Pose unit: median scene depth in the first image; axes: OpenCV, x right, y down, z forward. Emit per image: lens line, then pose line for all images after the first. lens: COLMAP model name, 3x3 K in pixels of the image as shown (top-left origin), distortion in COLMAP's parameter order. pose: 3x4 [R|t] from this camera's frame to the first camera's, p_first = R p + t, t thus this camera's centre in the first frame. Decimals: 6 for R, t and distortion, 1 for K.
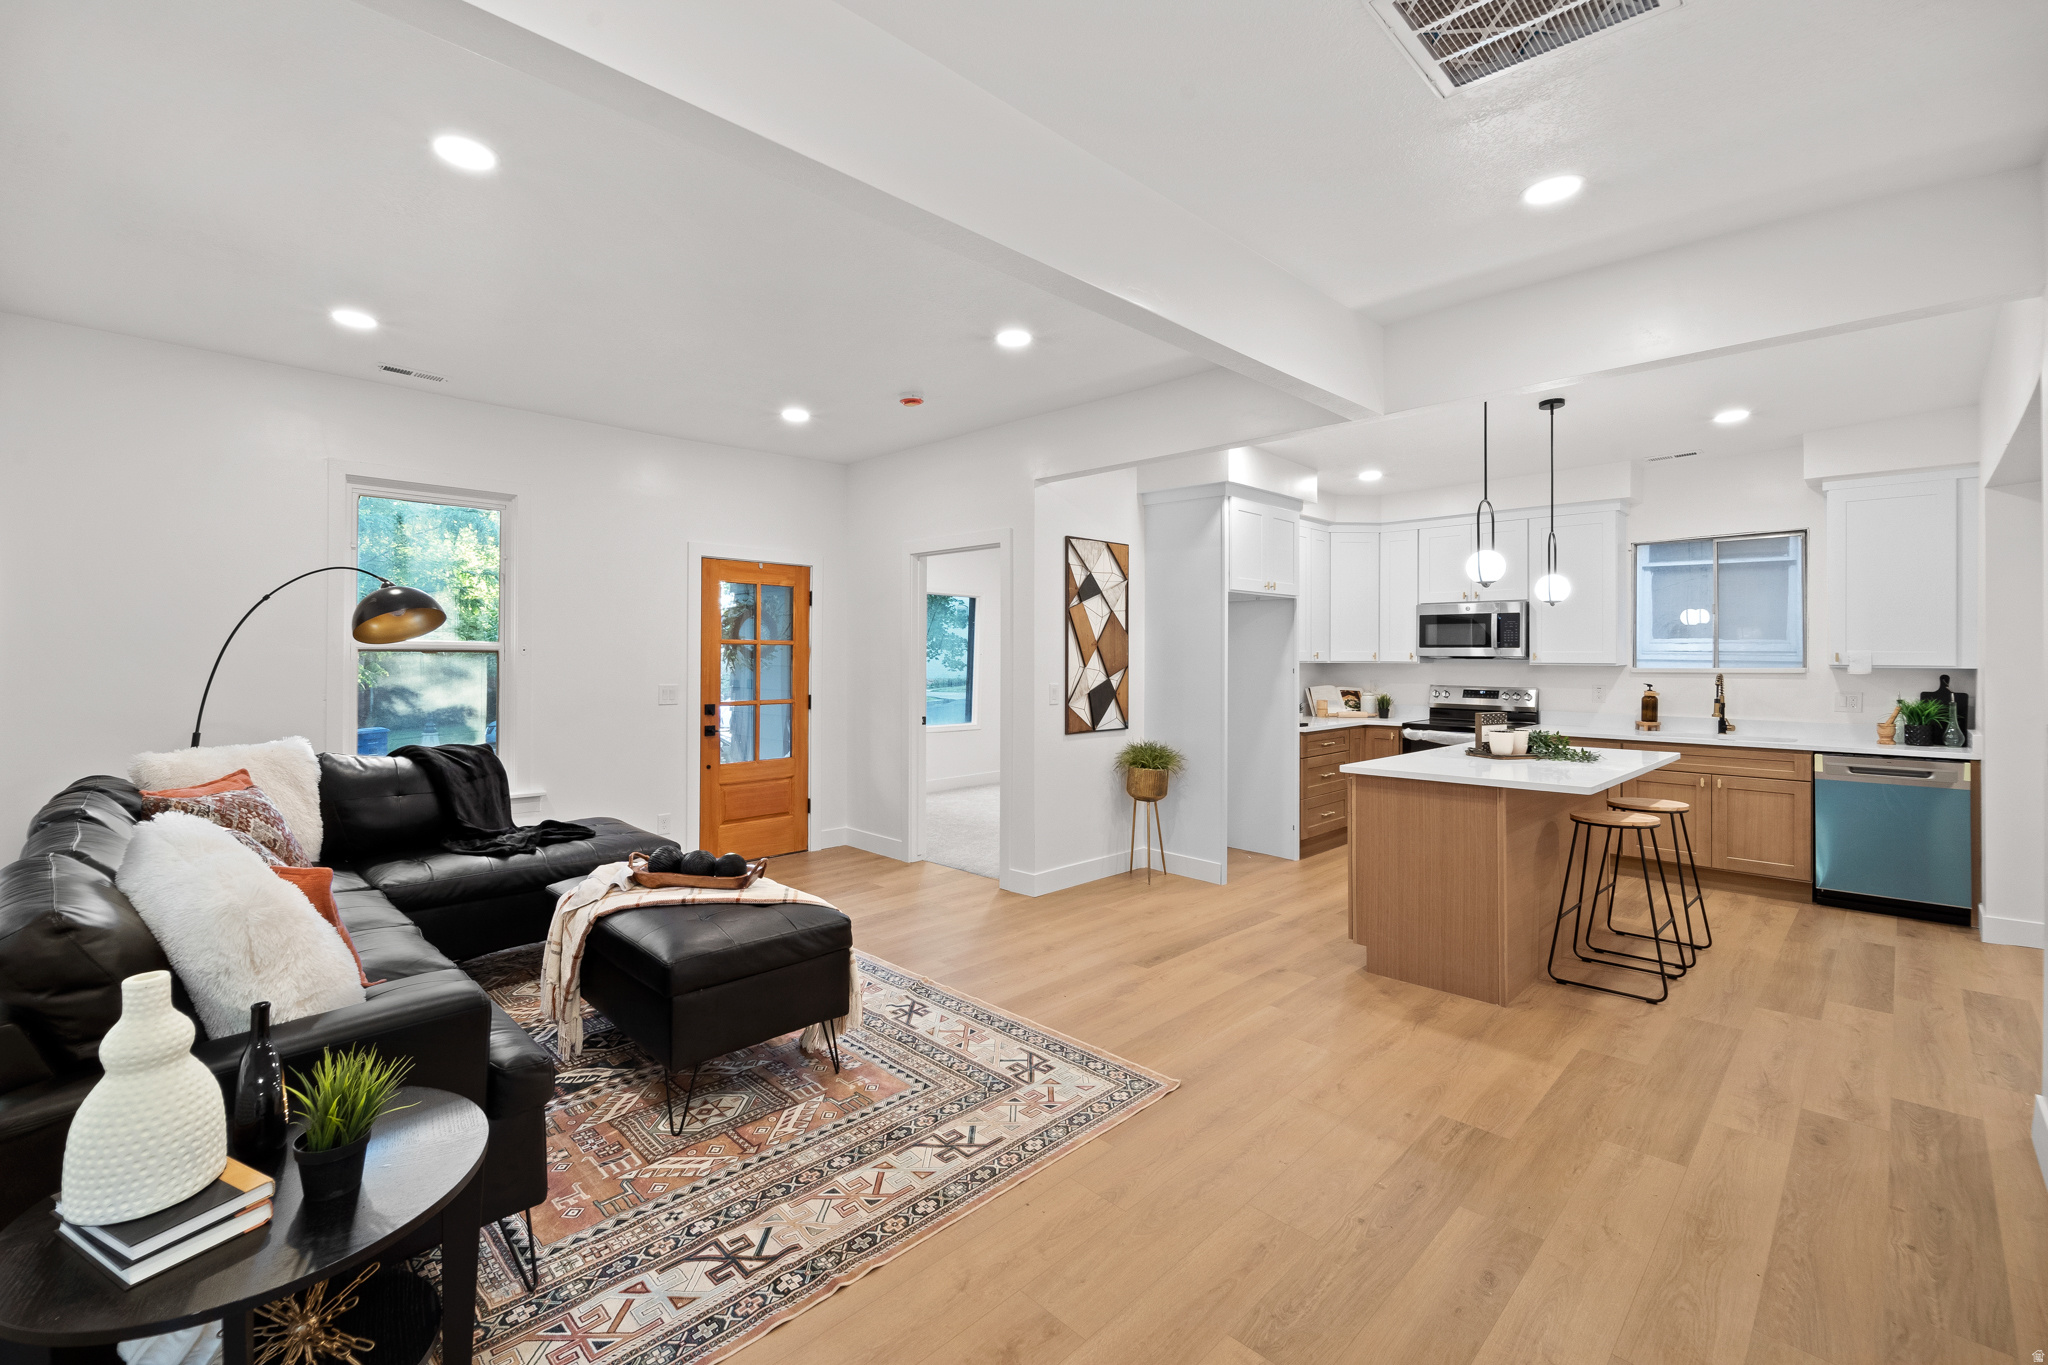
lens RADIAL K [[879.6, 0, 1011.0], [0, 879.6, 657.0], [0, 0, 1]] dist [-0.000907, -0.000272]
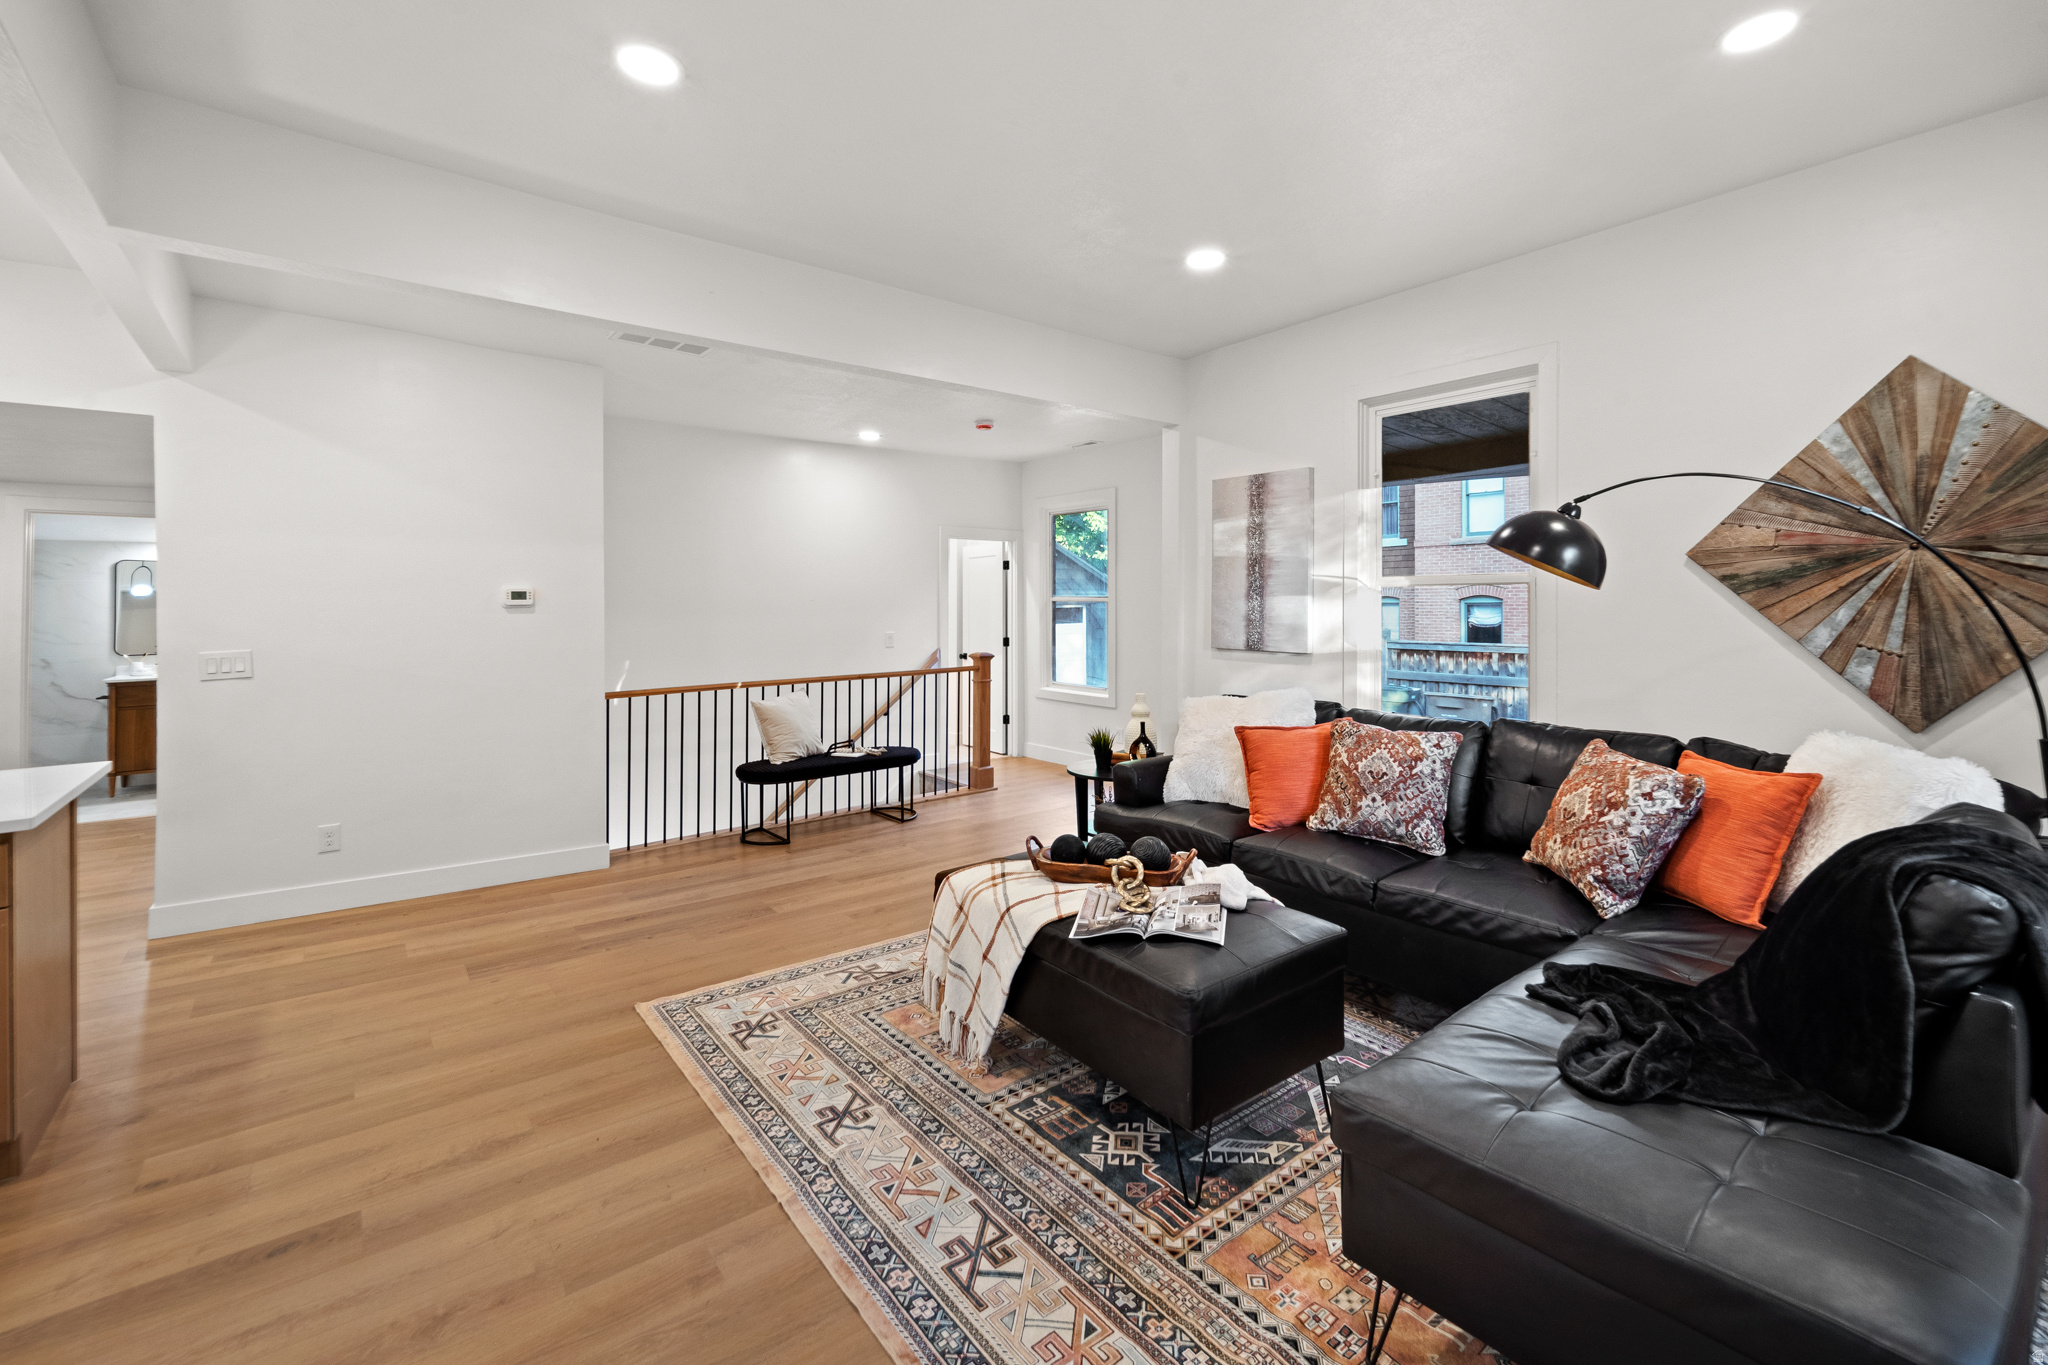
lens RADIAL K [[875.3, 0, 1043.1], [0, 875.3, 598.1], [0, 0, 1]] dist [0.003321, 0.000278]
pose [[-0.995015, 0.005674, 0.099566, -0.218518], [0.005455, 0.999982, -0.002475, -0.005384], [-0.099578, -0.001920, -0.995028, 1.065103]]
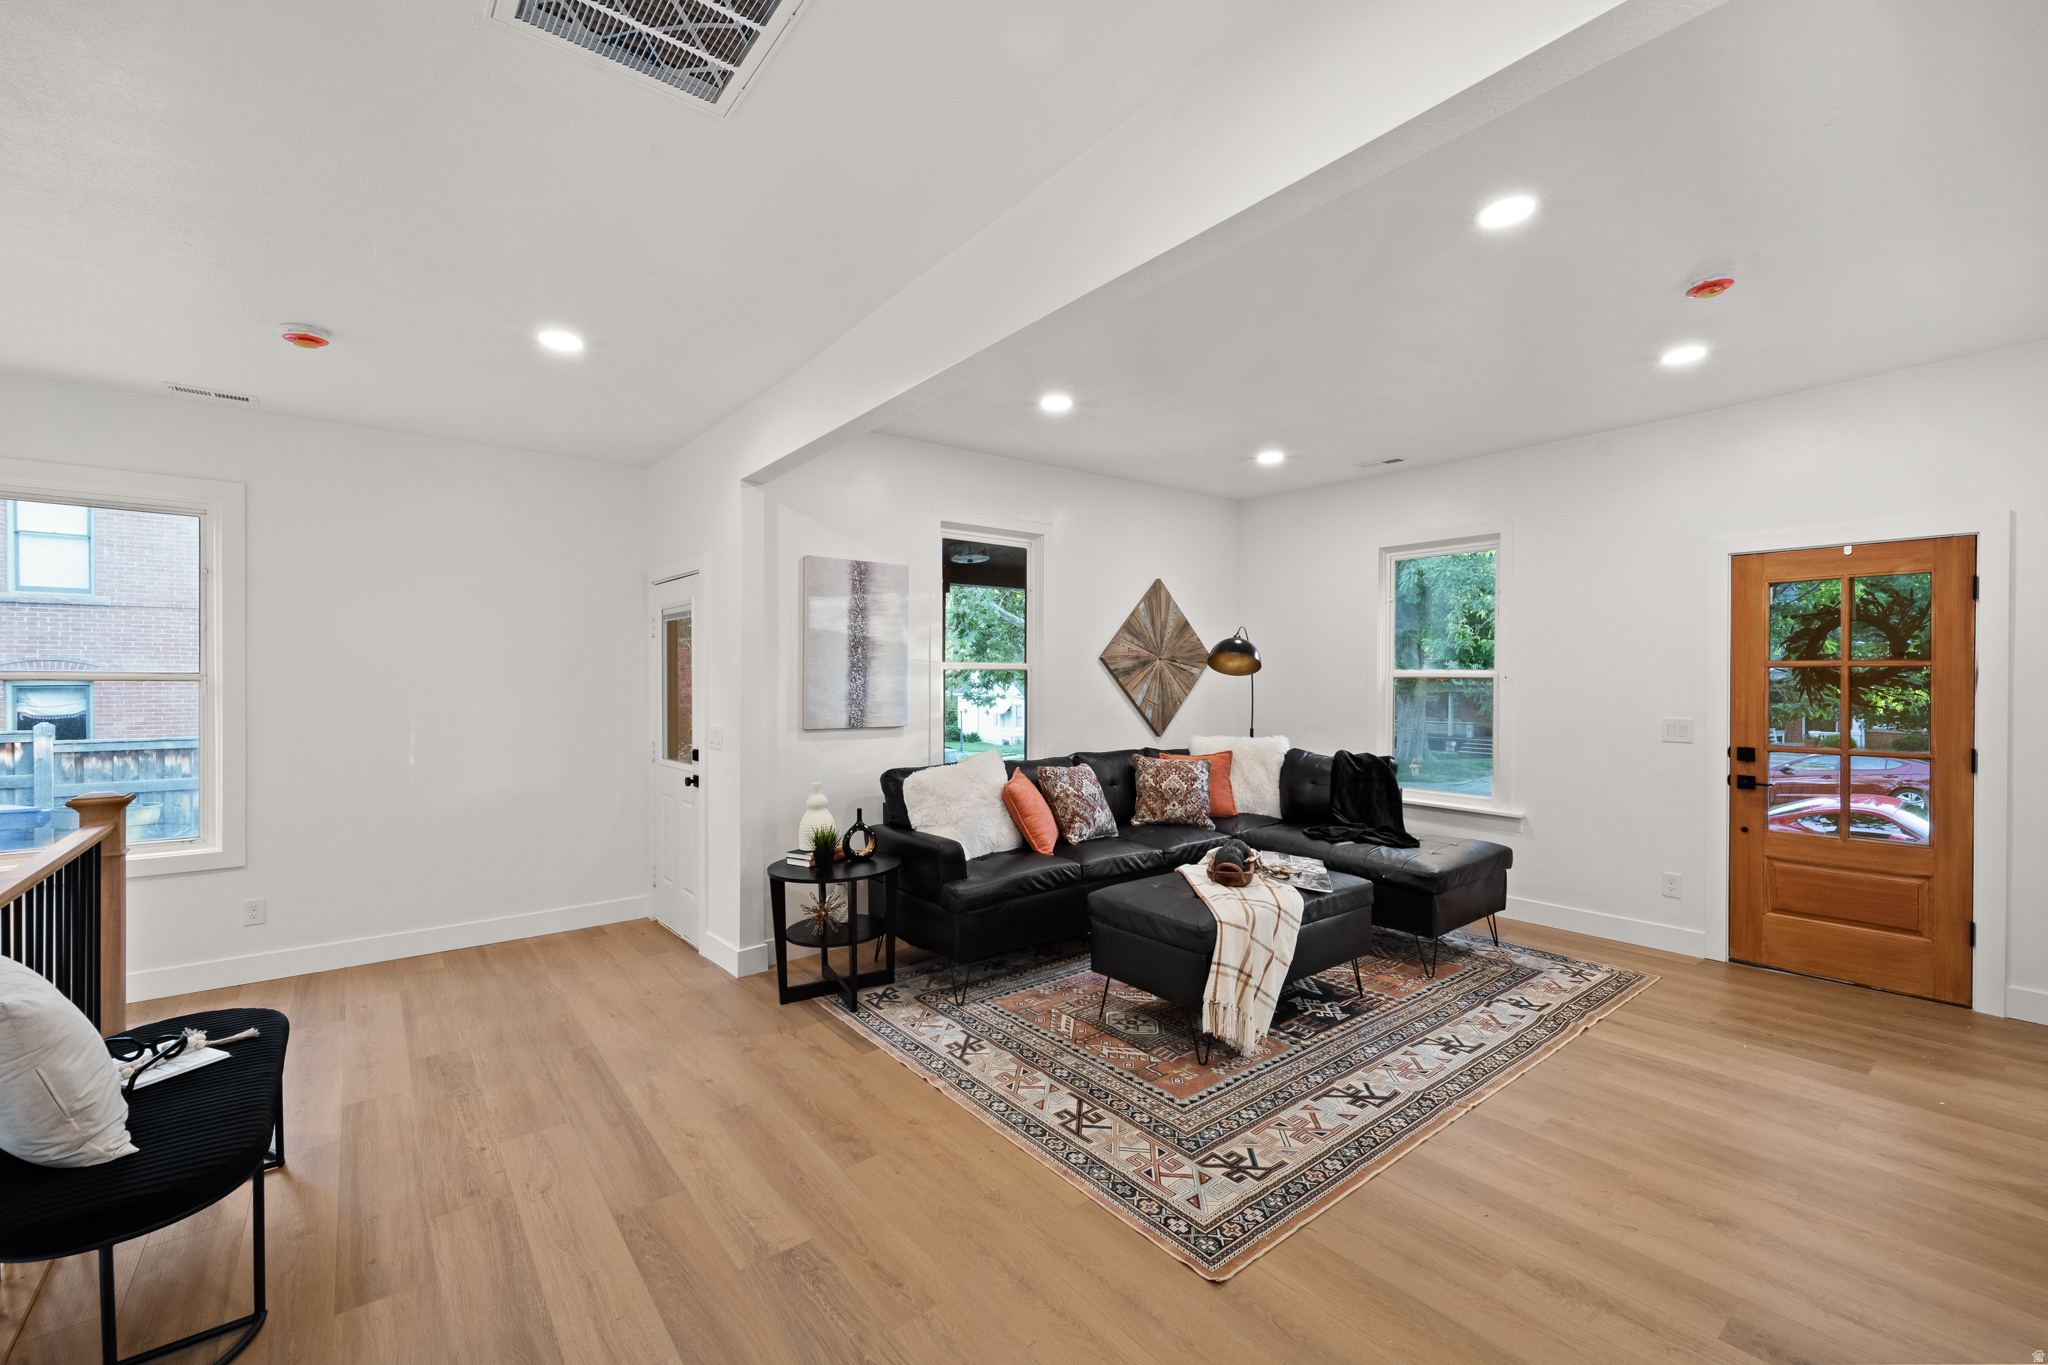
lens RADIAL K [[838.7, 0, 1024.0], [0, 838.7, 682.5], [0, 0, 1]] dist [0.002216, 0.000094]
pose [[-0.110785, 0.004690, -0.993833, 0.469987], [-0.000152, 0.999989, 0.004736, -0.005744], [0.993844, 0.000675, -0.110783, 0.484053]]
